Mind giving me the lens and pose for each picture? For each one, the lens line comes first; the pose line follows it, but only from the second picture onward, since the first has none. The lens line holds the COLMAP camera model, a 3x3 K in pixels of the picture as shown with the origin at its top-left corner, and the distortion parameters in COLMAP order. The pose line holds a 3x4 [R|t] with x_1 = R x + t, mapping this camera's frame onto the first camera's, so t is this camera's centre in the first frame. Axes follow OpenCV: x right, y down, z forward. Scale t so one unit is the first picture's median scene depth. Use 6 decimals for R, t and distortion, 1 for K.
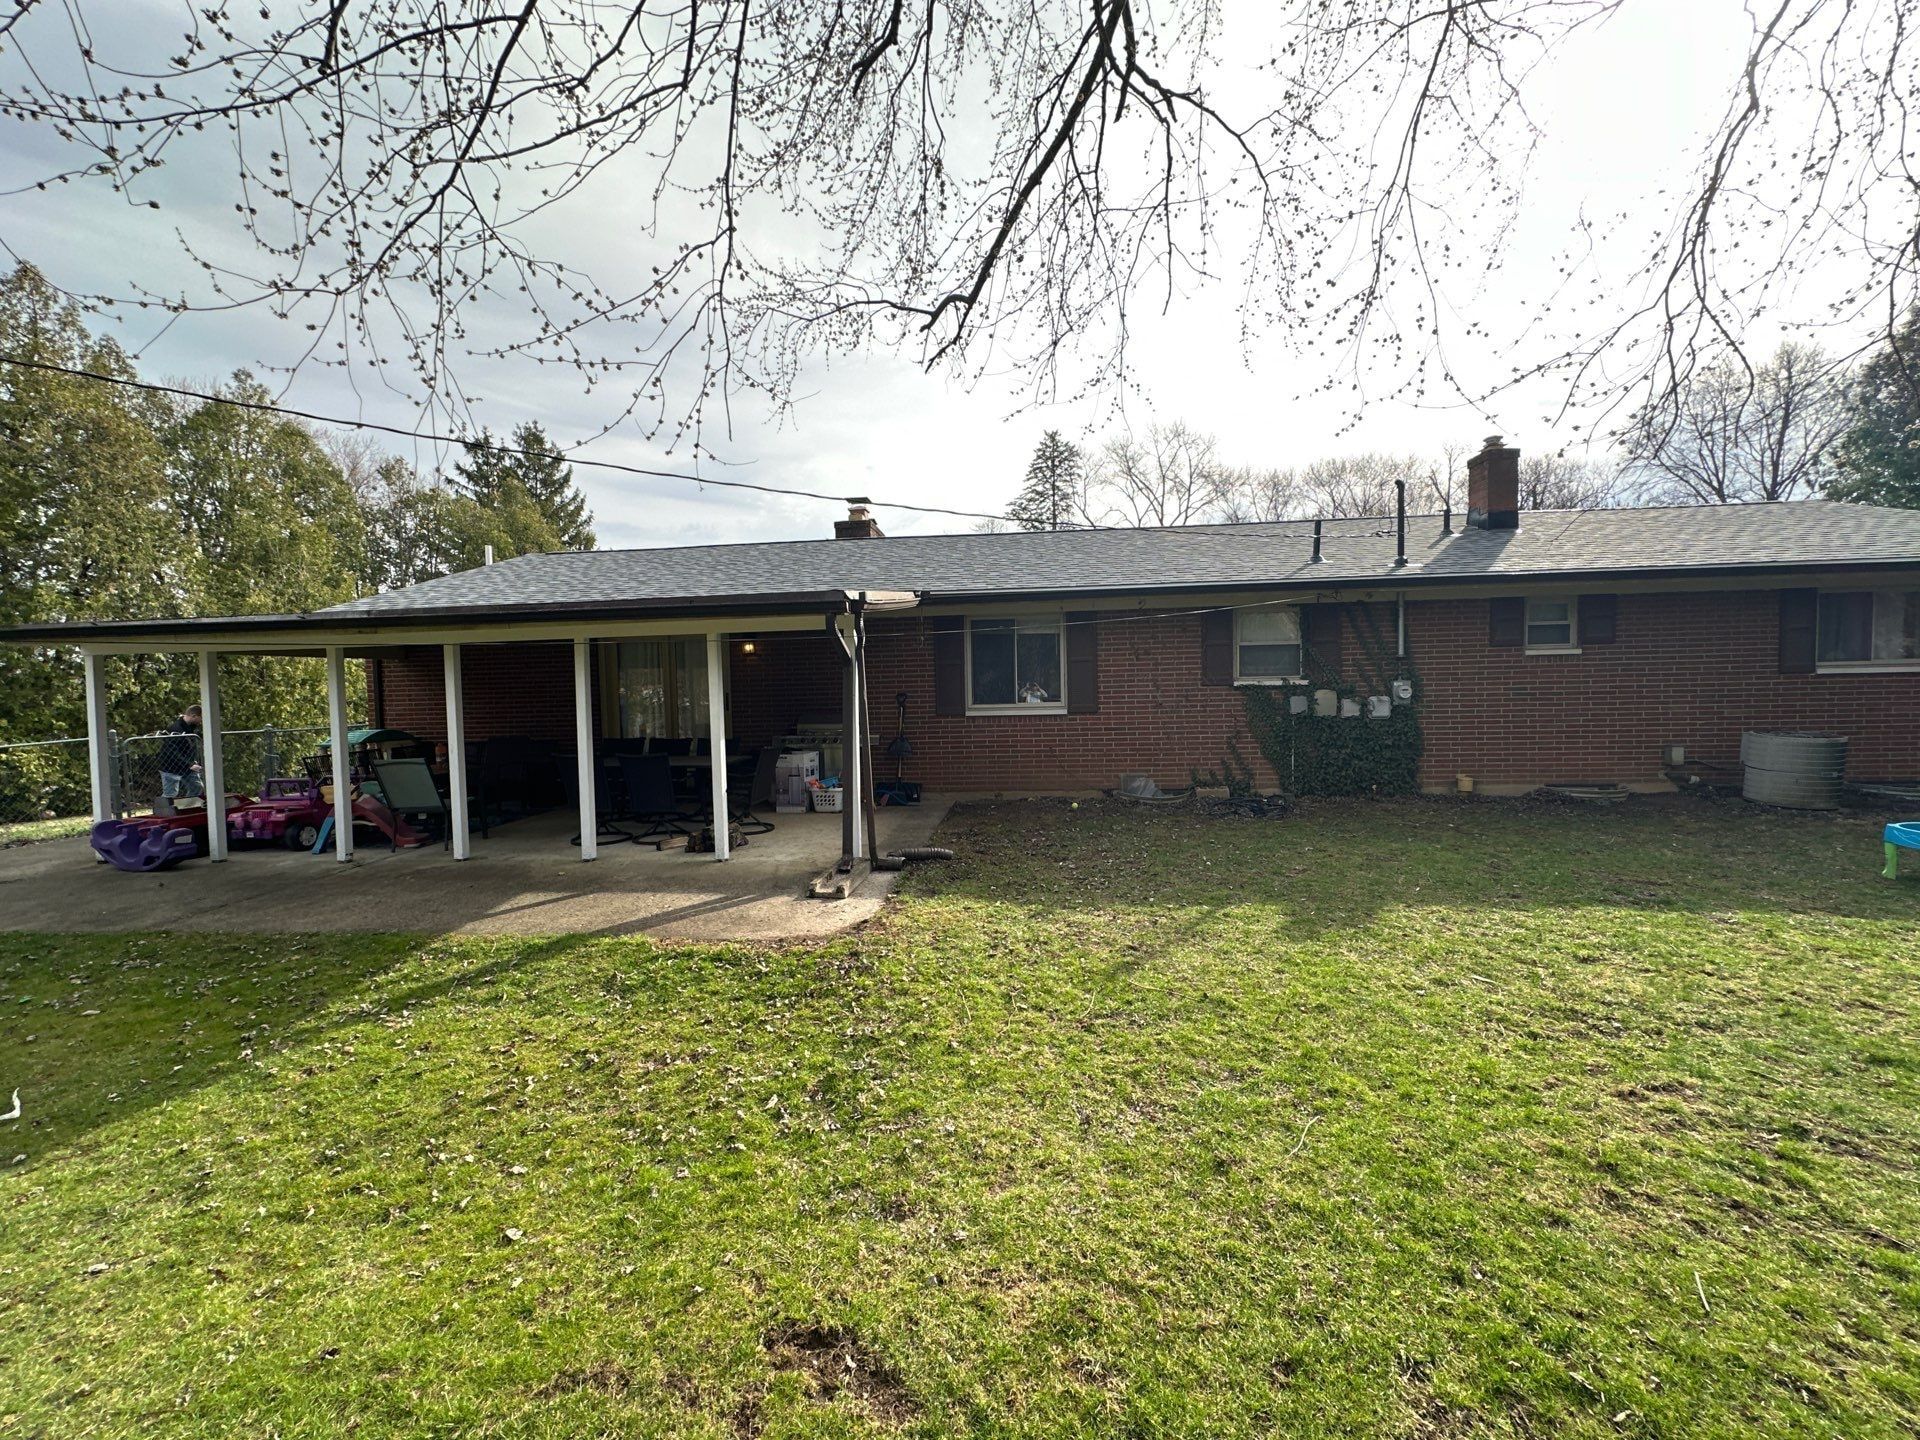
lens RADIAL K [[764.8, 0, 960.0], [0, 764.8, 720.0], [0, 0, 1]] dist [-0.002074, 0.000679]
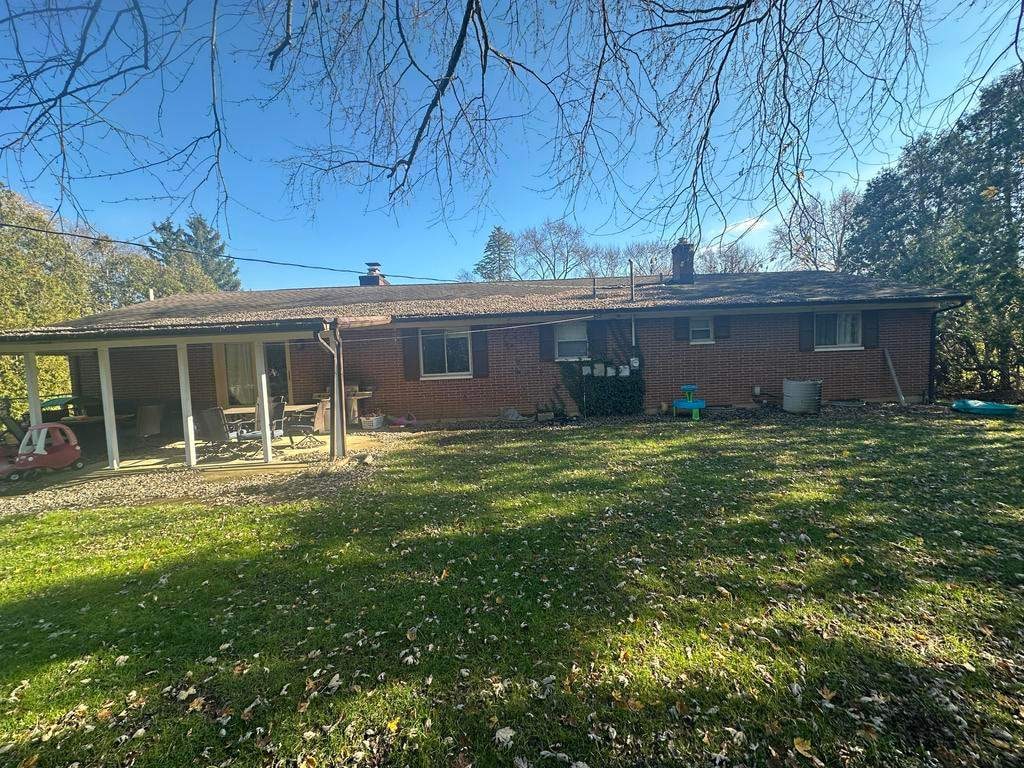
lens RADIAL K [[408.9, 0, 531.2], [0, 408.9, 381.1], [0, 0, 1]] dist [-0.001087, 0.000082]
pose [[0.991708, -0.025768, 0.125902, 0.247711], [0.024557, 0.999636, 0.011159, -0.012377], [-0.126143, -0.007974, 0.991980, -0.079331]]
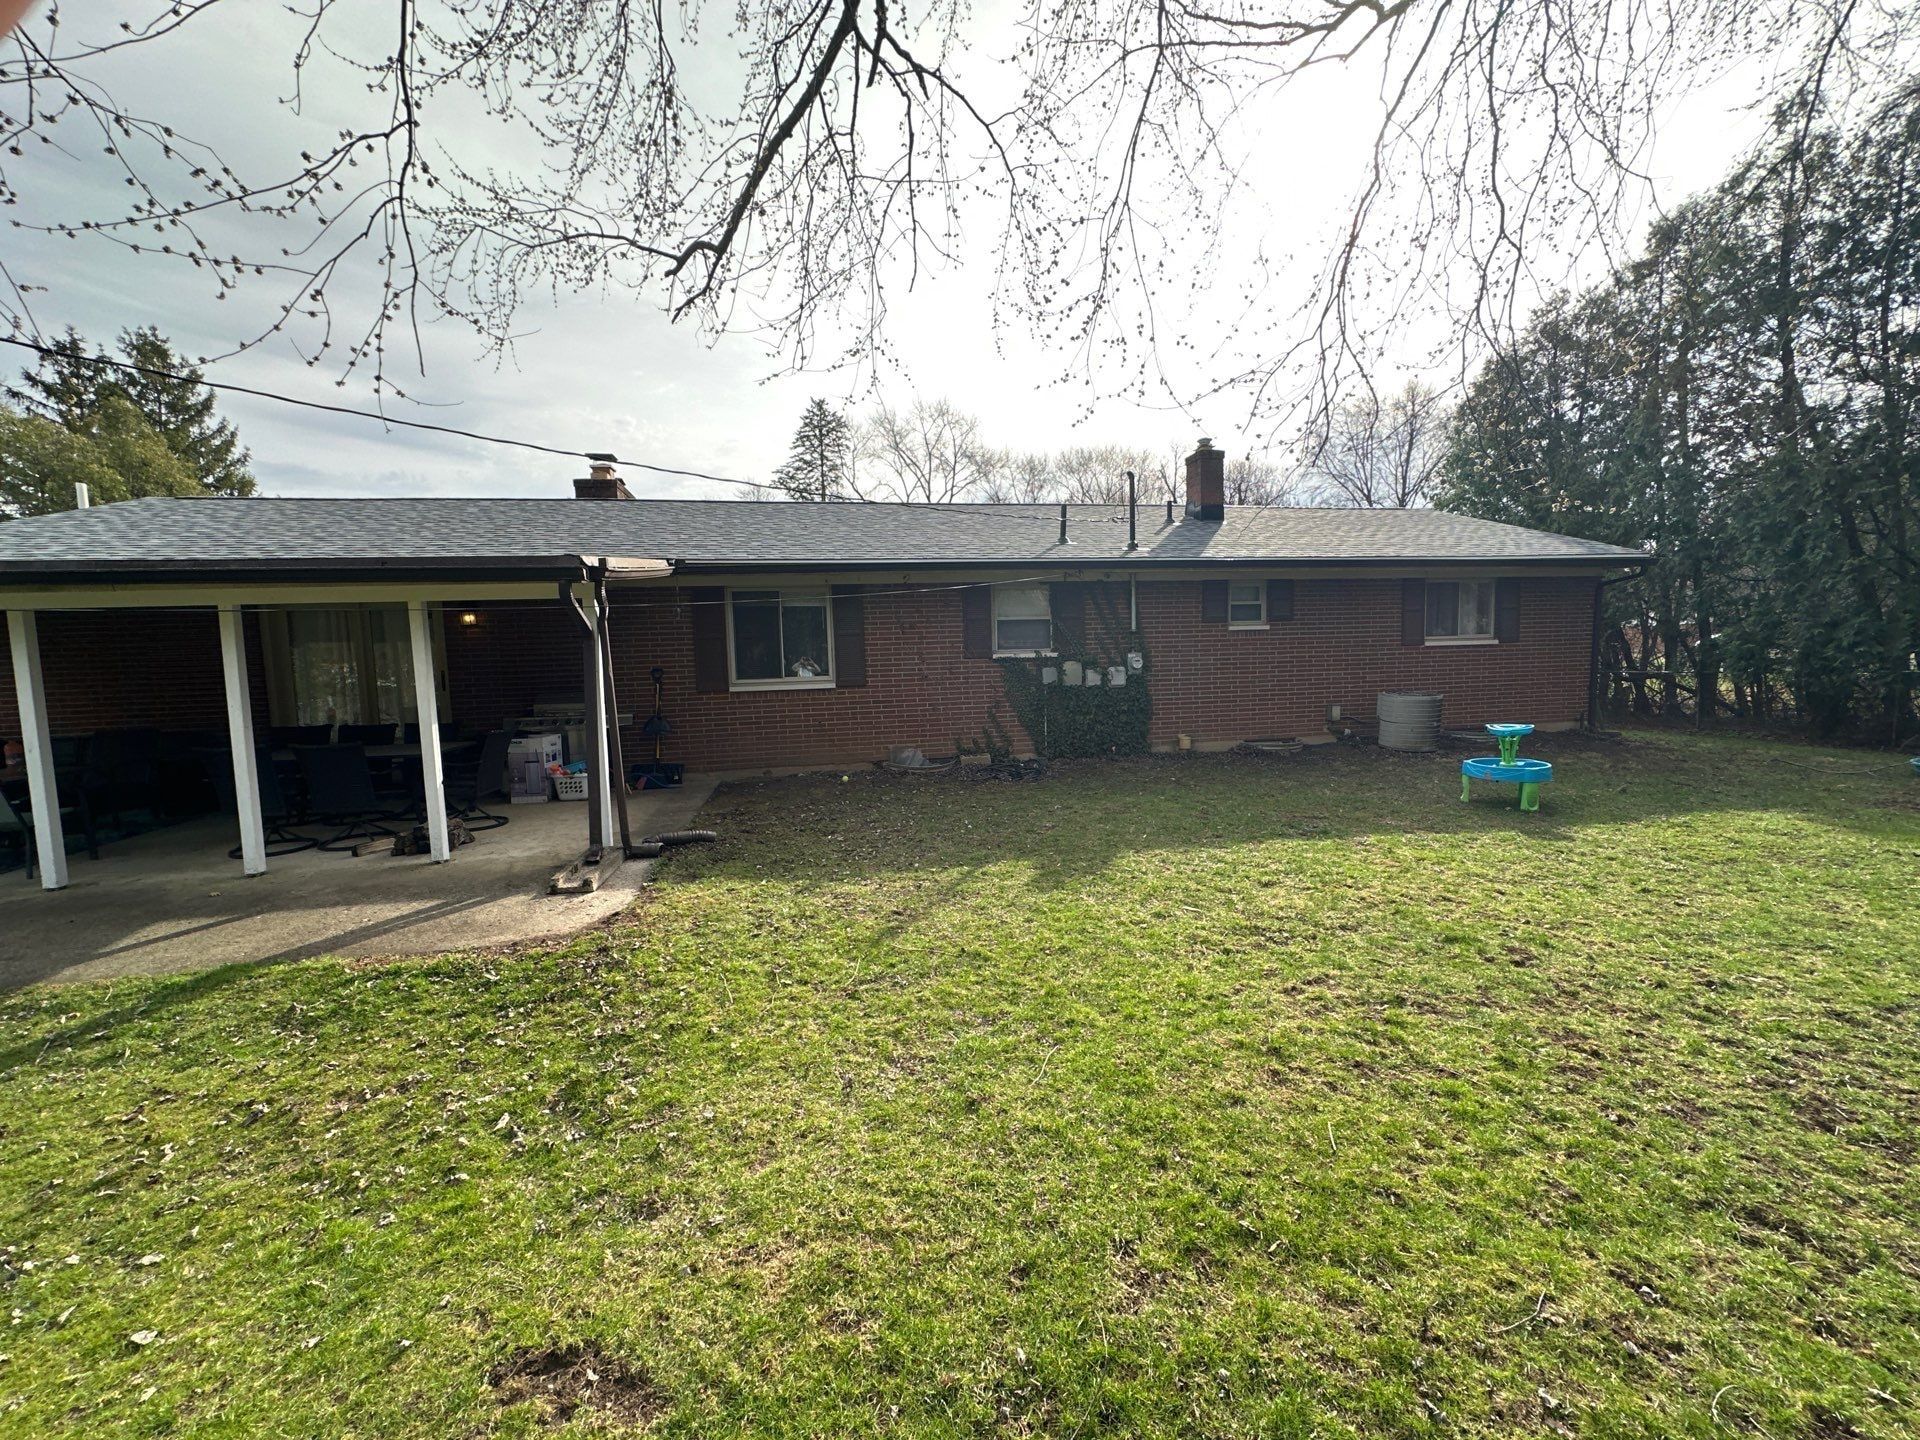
lens RADIAL K [[764.1, 0, 963.0], [0, 764.1, 720.1], [0, 0, 1]] dist [-0.002383, 0.000755]
pose [[0.957767, -0.029736, 0.286003, 0.020650], [0.019973, 0.999116, 0.036992, 0.001270], [-0.286850, -0.029717, 0.957514, -0.005222]]
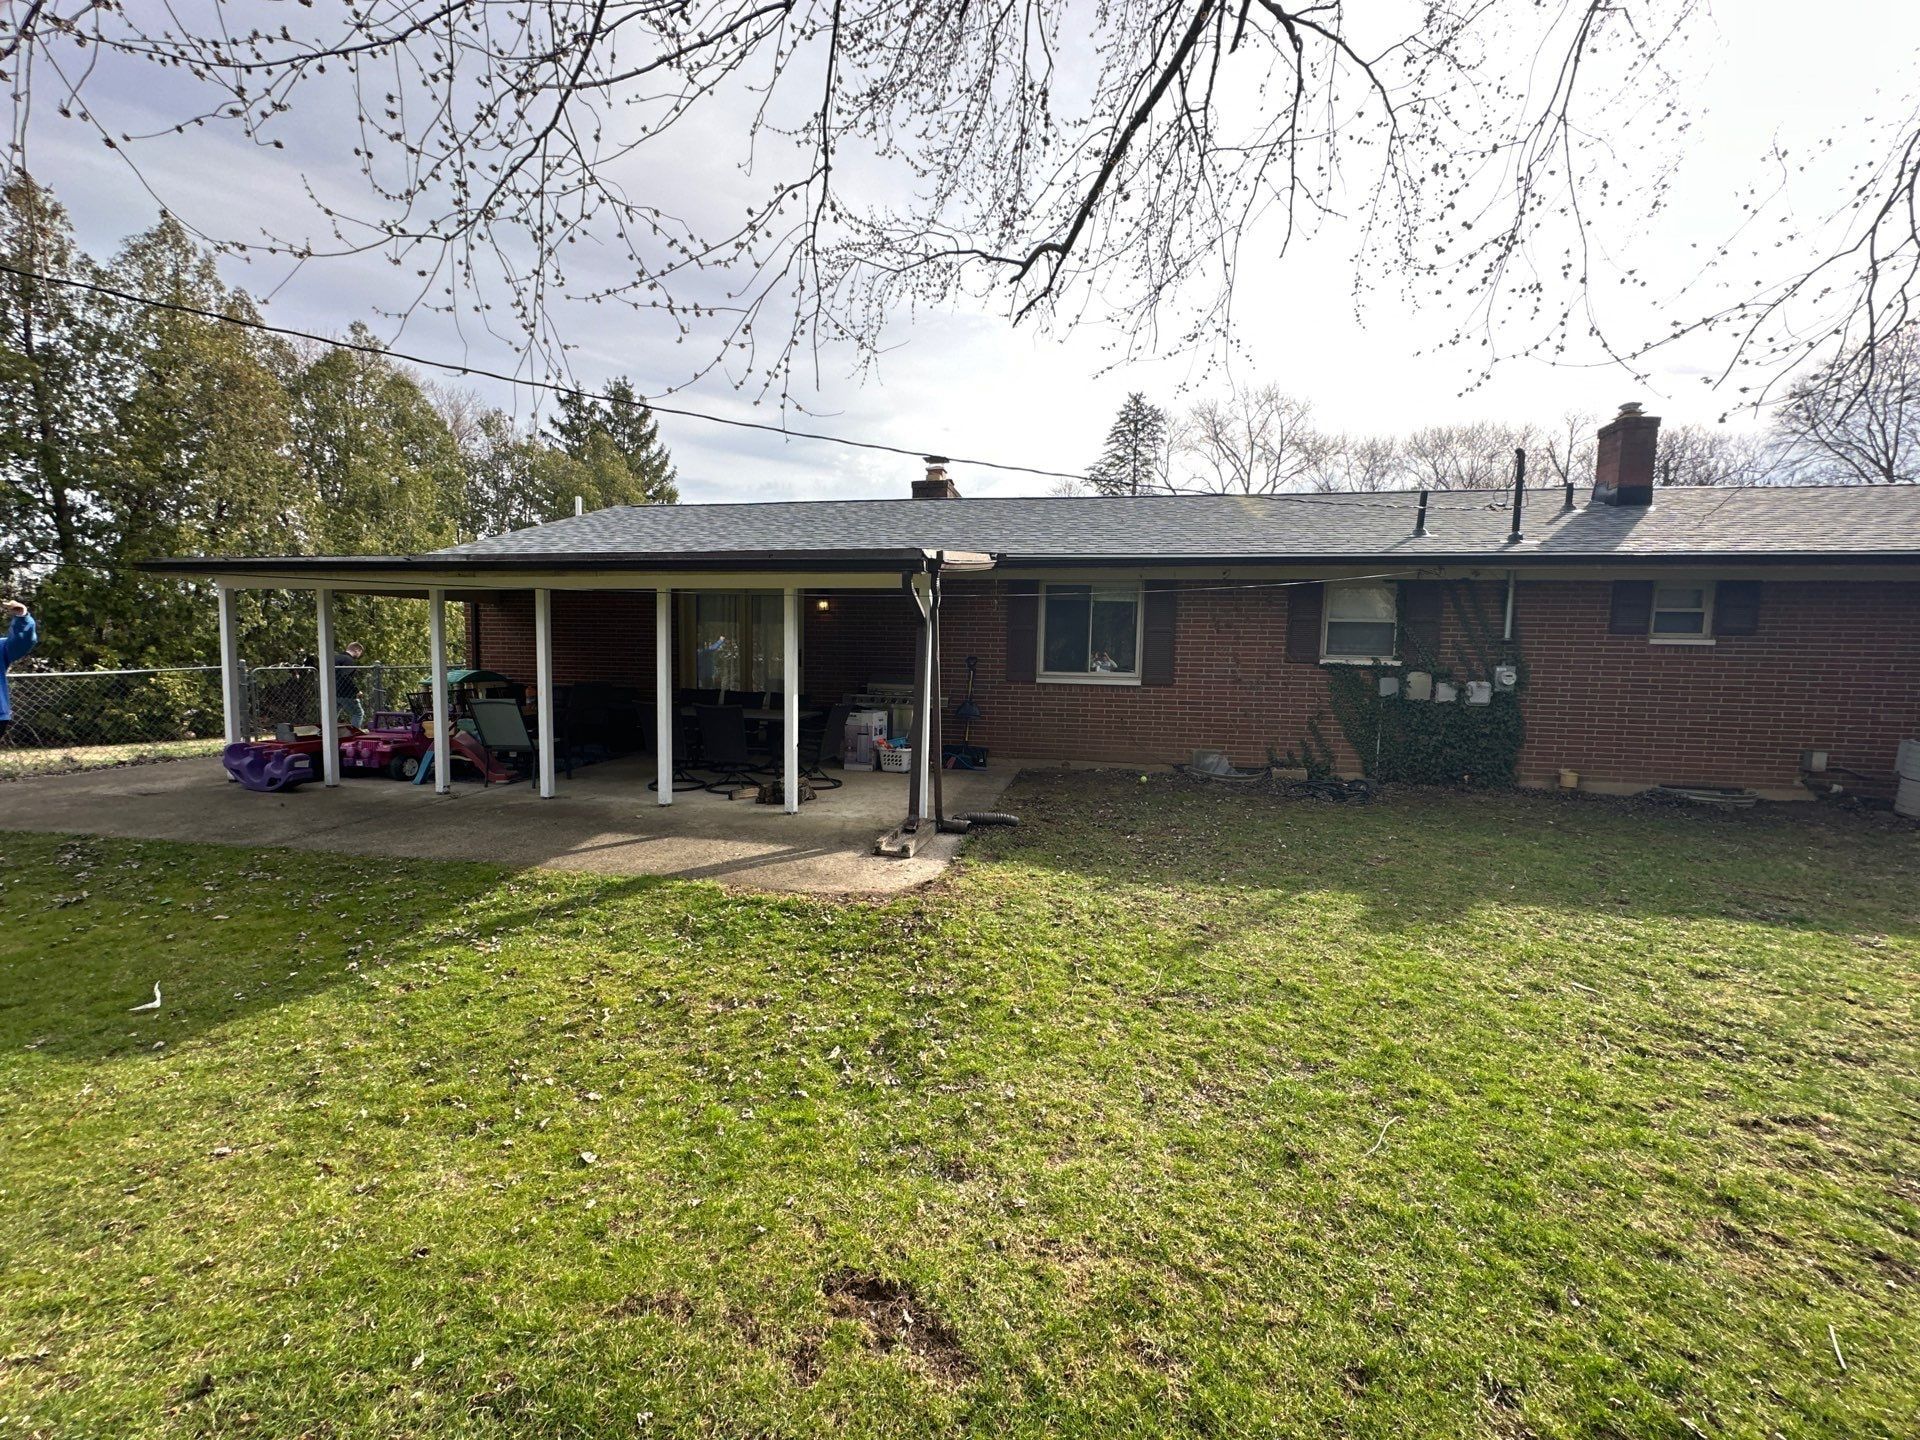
lens RADIAL K [[761.7, 0, 959.3], [0, 761.7, 719.8], [0, 0, 1]] dist [-0.001864, 0.000484]
pose [[0.995389, 0.049342, -0.082253, -0.013235], [-0.045727, 0.997928, 0.045267, 0.004316], [0.084316, -0.041297, 0.995583, 0.018135]]
